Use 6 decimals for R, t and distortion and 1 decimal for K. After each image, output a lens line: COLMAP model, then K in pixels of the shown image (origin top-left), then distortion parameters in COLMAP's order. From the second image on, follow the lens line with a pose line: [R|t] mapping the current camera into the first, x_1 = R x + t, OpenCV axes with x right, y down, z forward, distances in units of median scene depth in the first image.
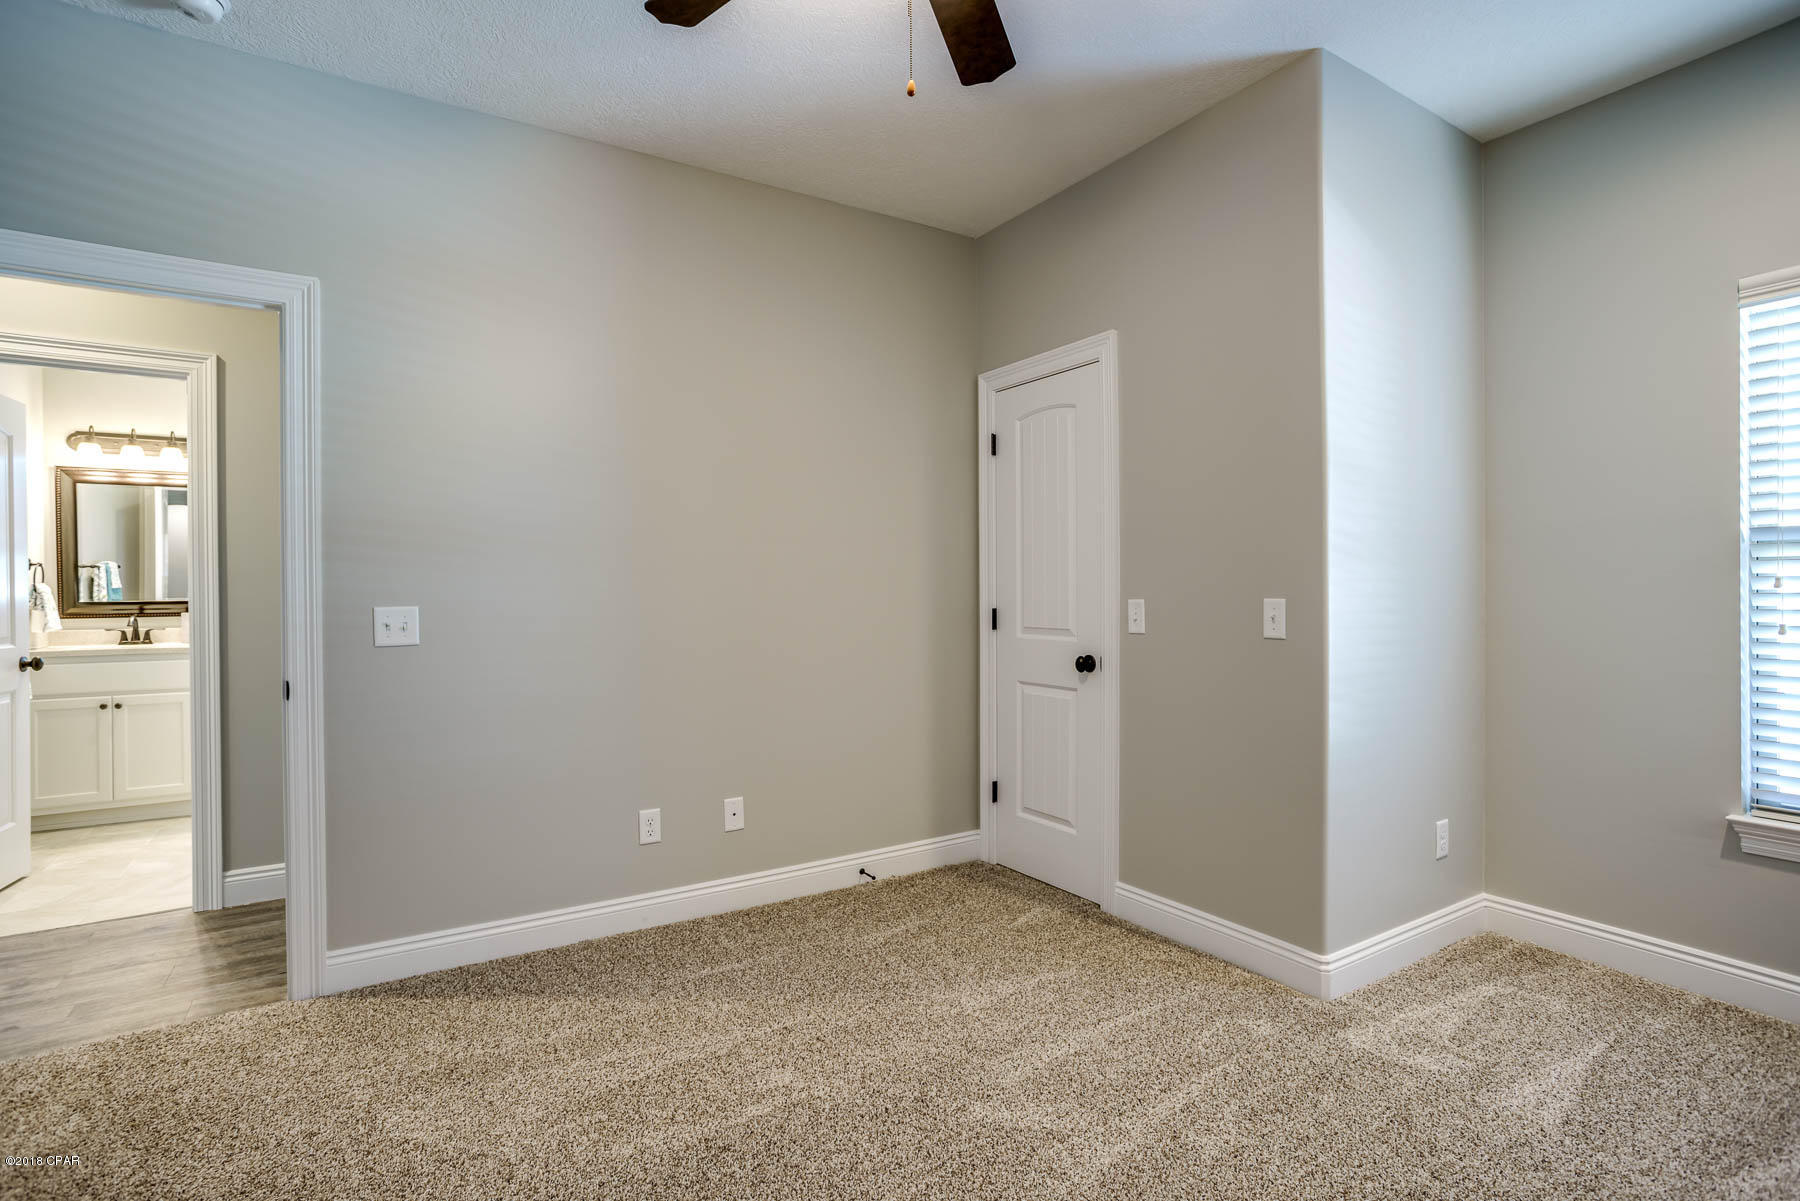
lens RADIAL K [[849.5, 0, 899.9], [0, 849.5, 614.9], [0, 0, 1]] dist [-0.009106, -0.000011]
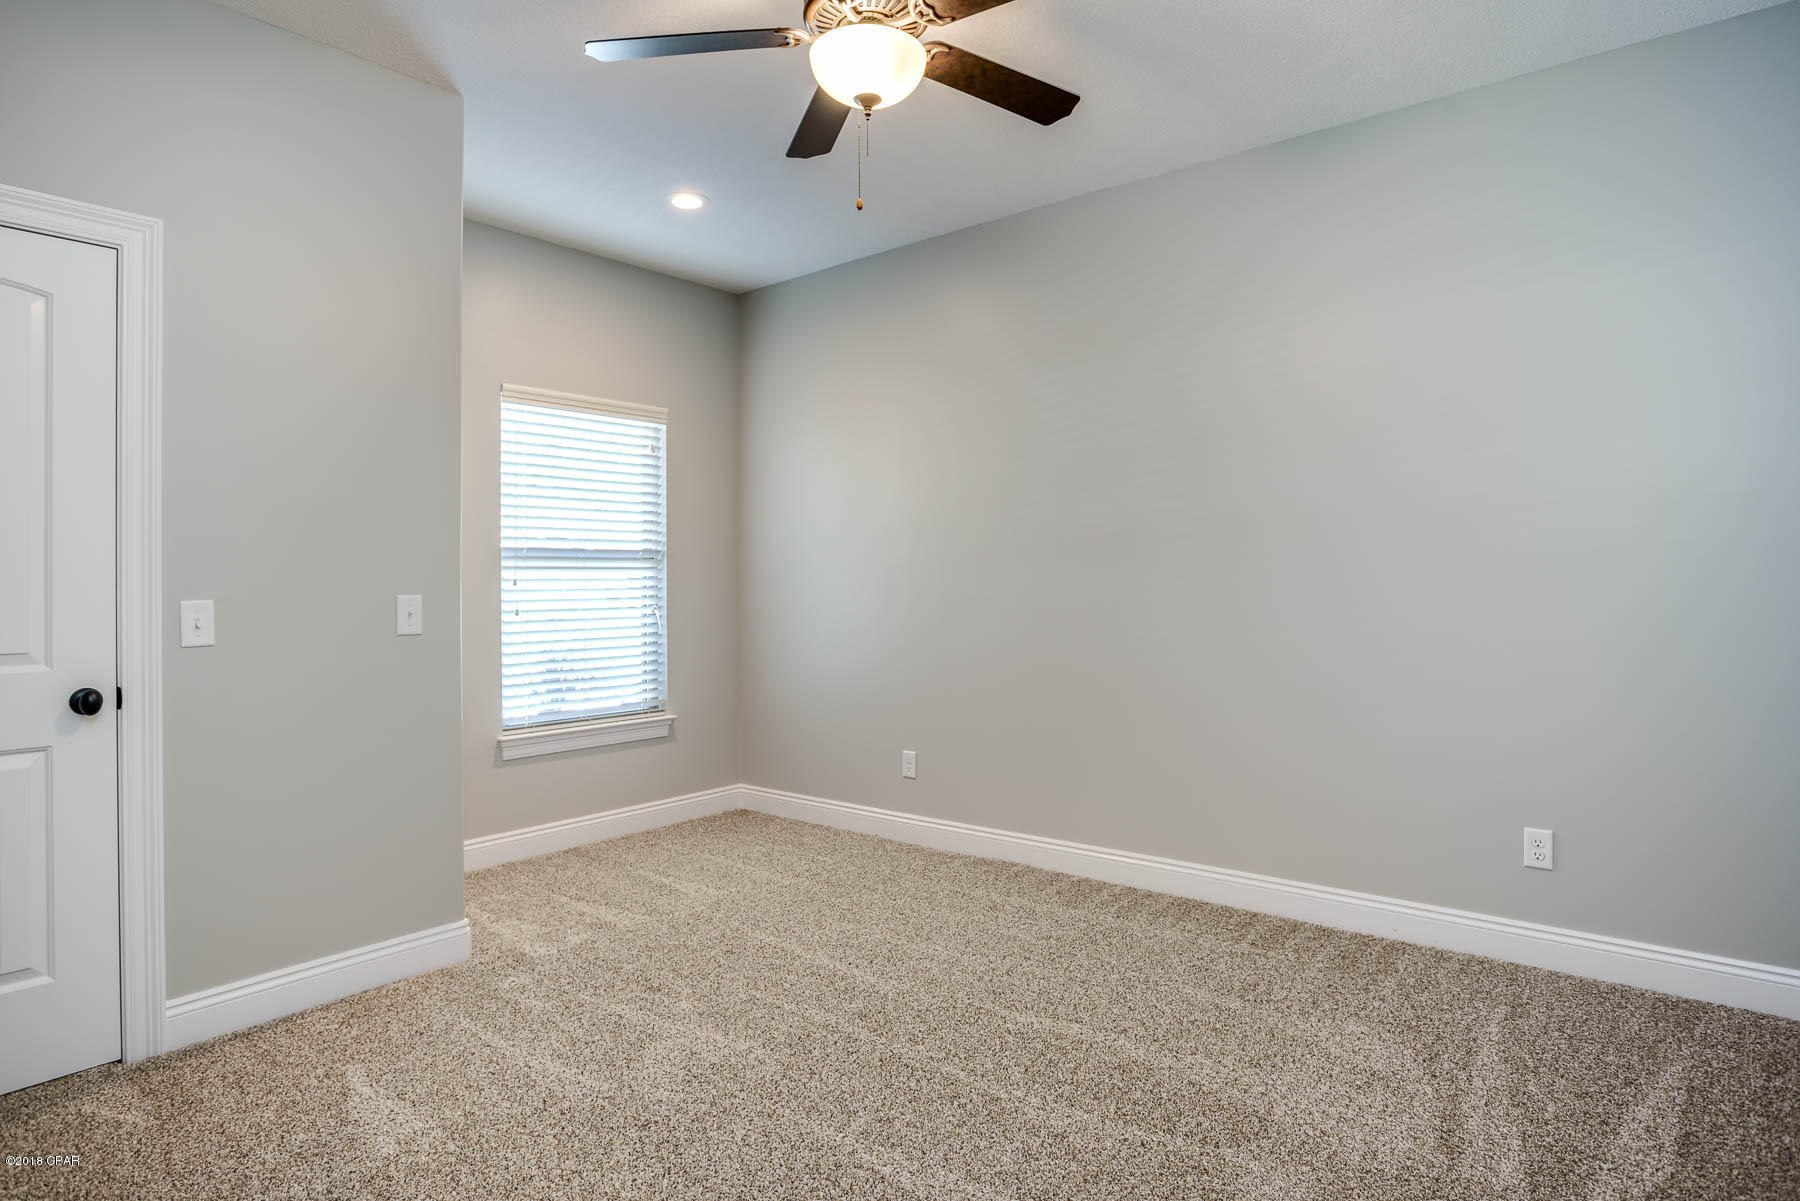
lens RADIAL K [[926.5, 0, 888.6], [0, 926.5, 597.5], [0, 0, 1]] dist [-0.024326, 0.000344]
pose [[-0.274902, -0.005594, 0.961456, -0.680721], [0.035802, 0.999230, 0.016051, -0.011782], [-0.960805, 0.038835, -0.274490, 0.670362]]
